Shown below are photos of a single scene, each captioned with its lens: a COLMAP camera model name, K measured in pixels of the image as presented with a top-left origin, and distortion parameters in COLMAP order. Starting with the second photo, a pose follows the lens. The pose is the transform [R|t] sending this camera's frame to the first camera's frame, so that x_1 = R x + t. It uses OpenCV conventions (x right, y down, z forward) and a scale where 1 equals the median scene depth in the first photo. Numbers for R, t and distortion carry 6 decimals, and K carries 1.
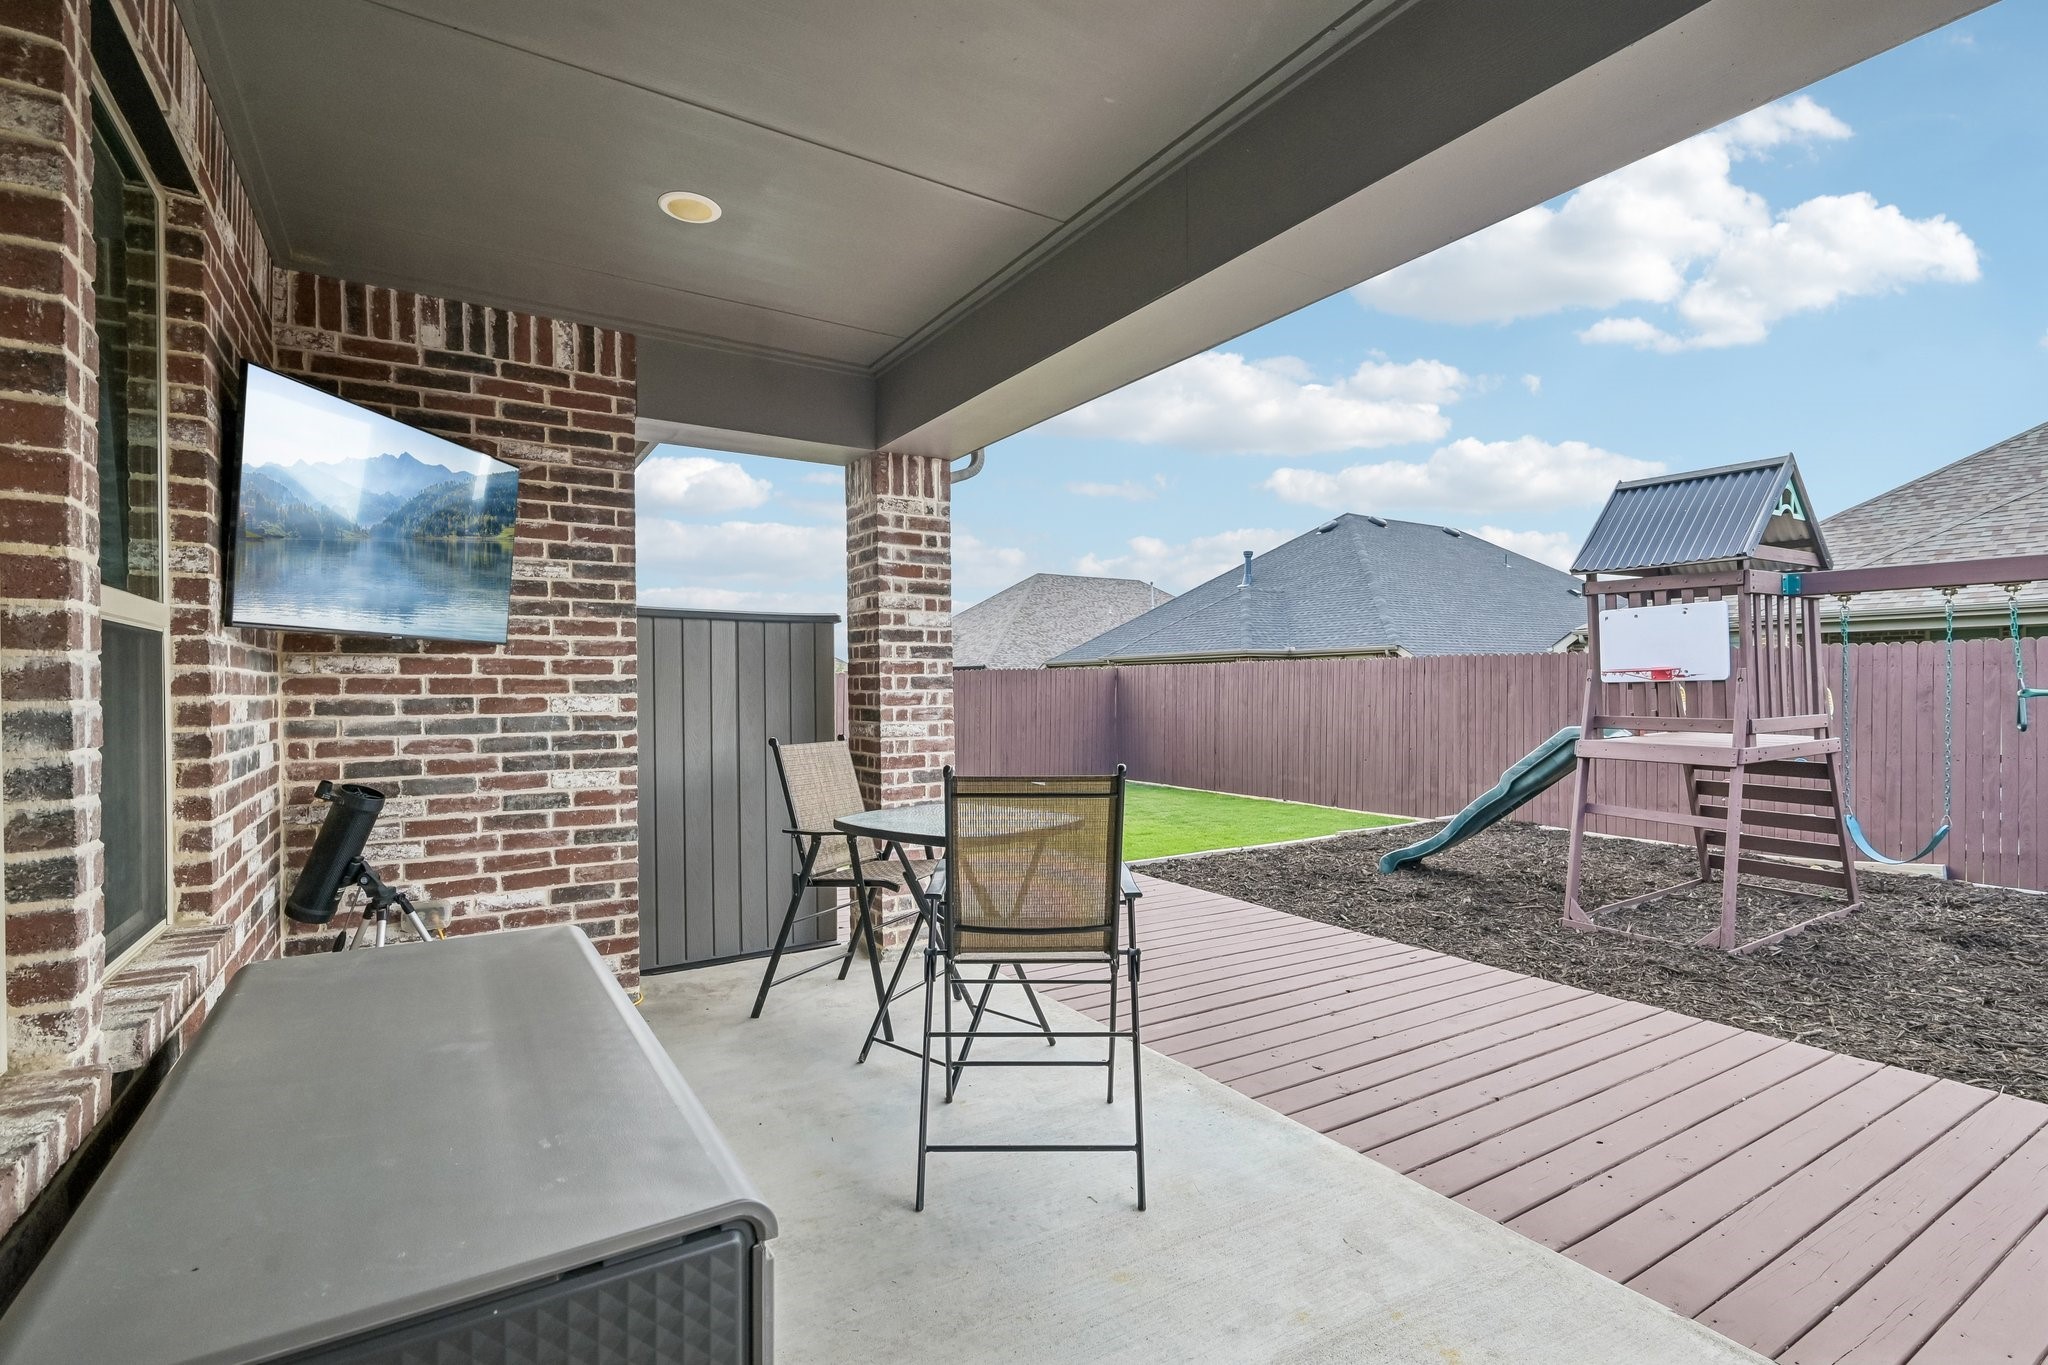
lens RADIAL K [[950.3, 0, 1026.8], [0, 950.3, 685.9], [0, 0, 1]] dist [-0.000425, -0.000278]
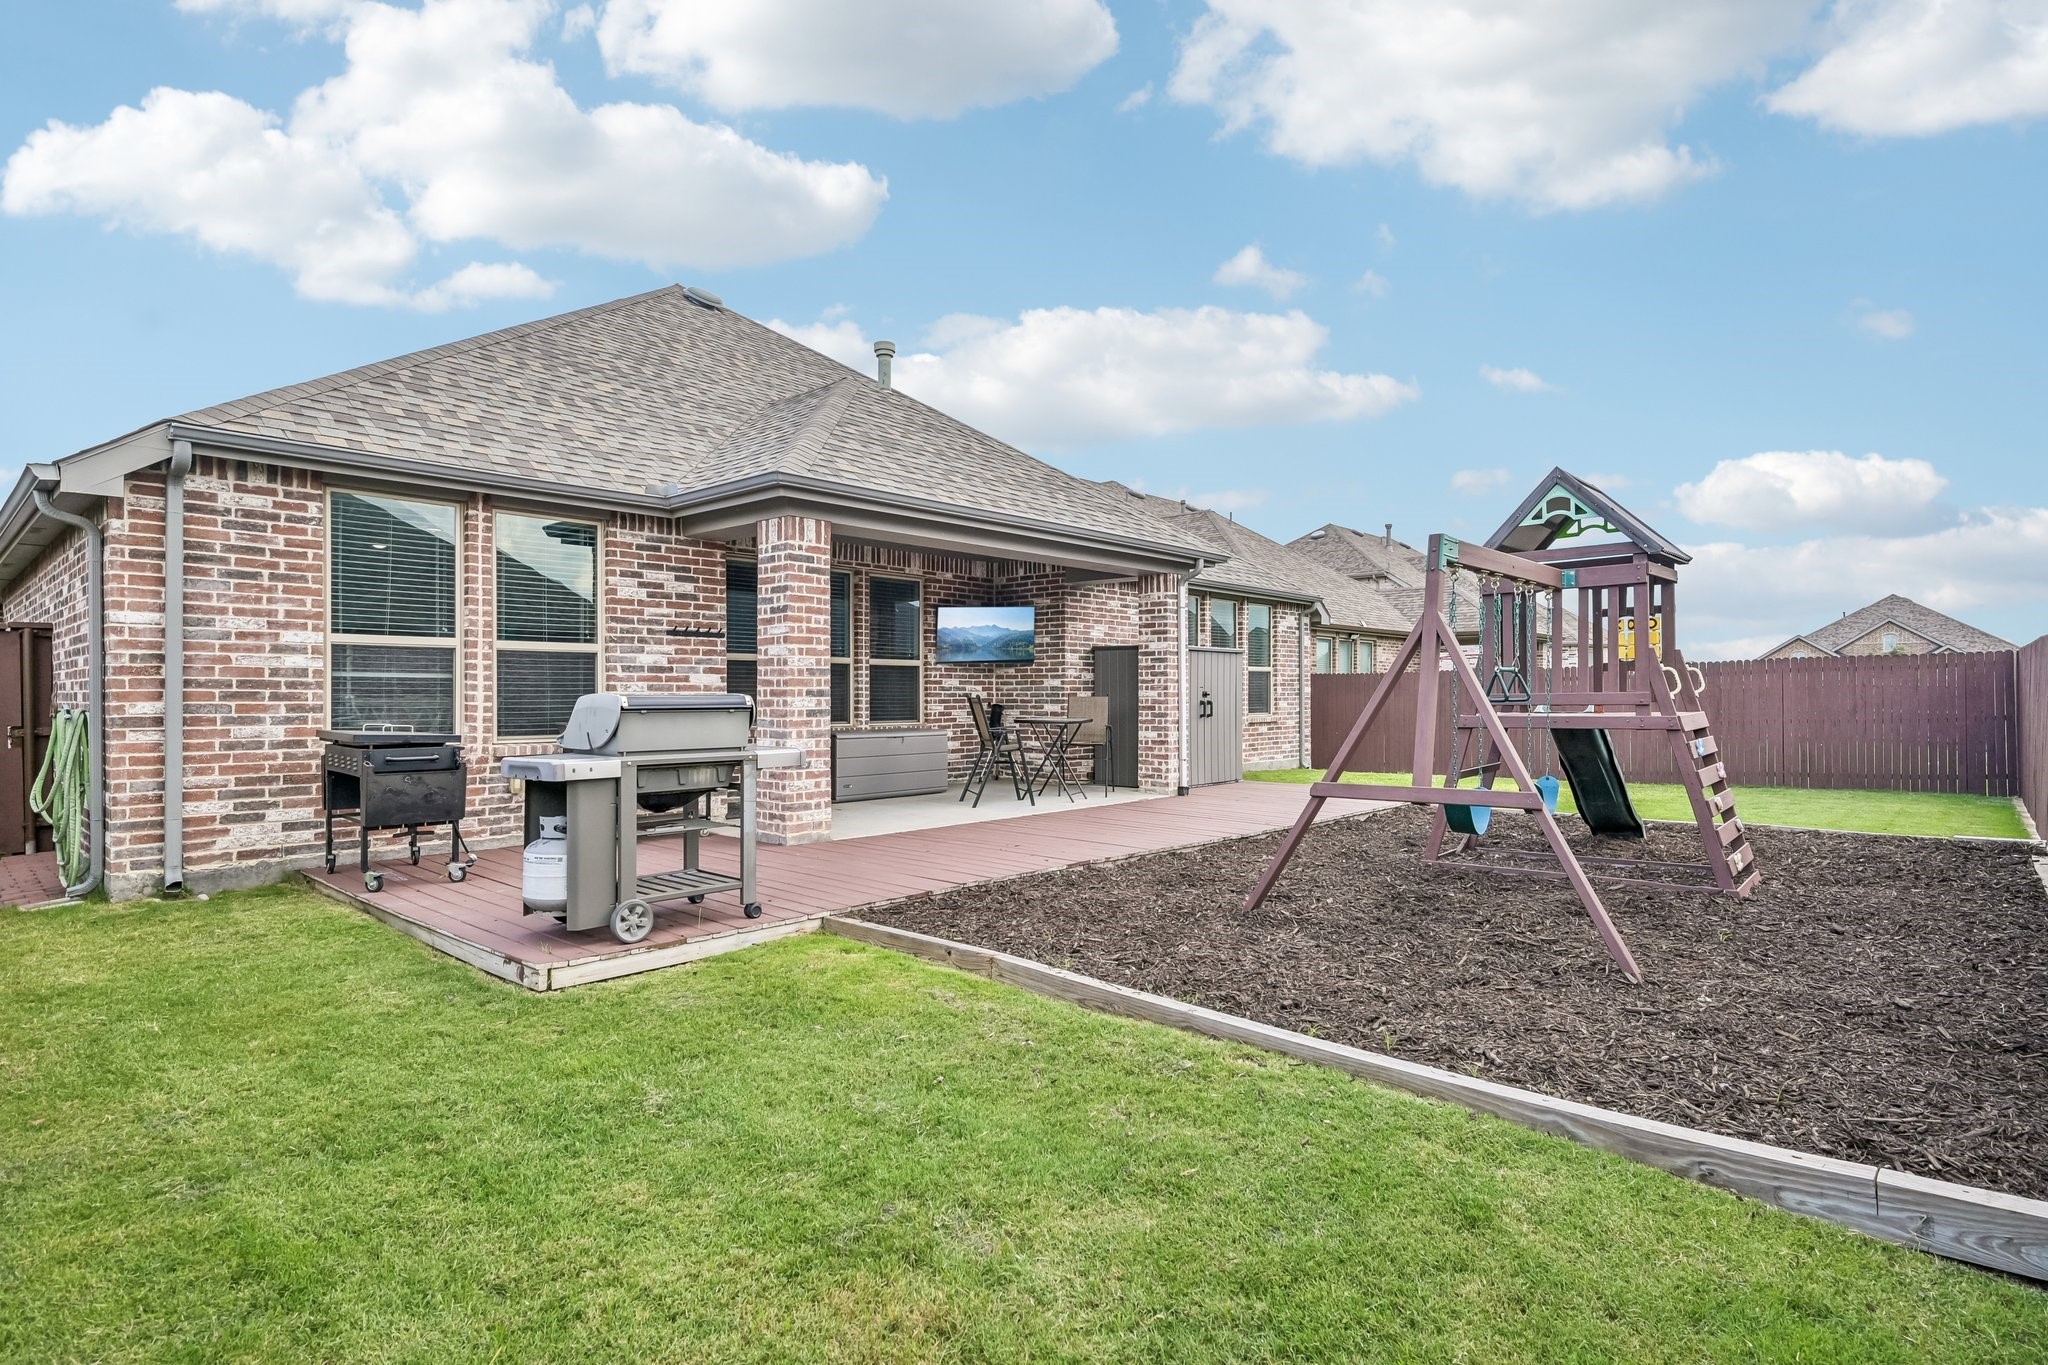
lens RADIAL K [[1036.4, 0, 1018.7], [0, 1036.4, 691.6], [0, 0, 1]] dist [0.000585, -0.001307]
pose [[0.268266, -0.003403, -0.963339, 2.234979], [-0.002206, 0.999989, -0.004146, 0.051311], [0.963342, 0.003237, 0.268256, 0.014906]]
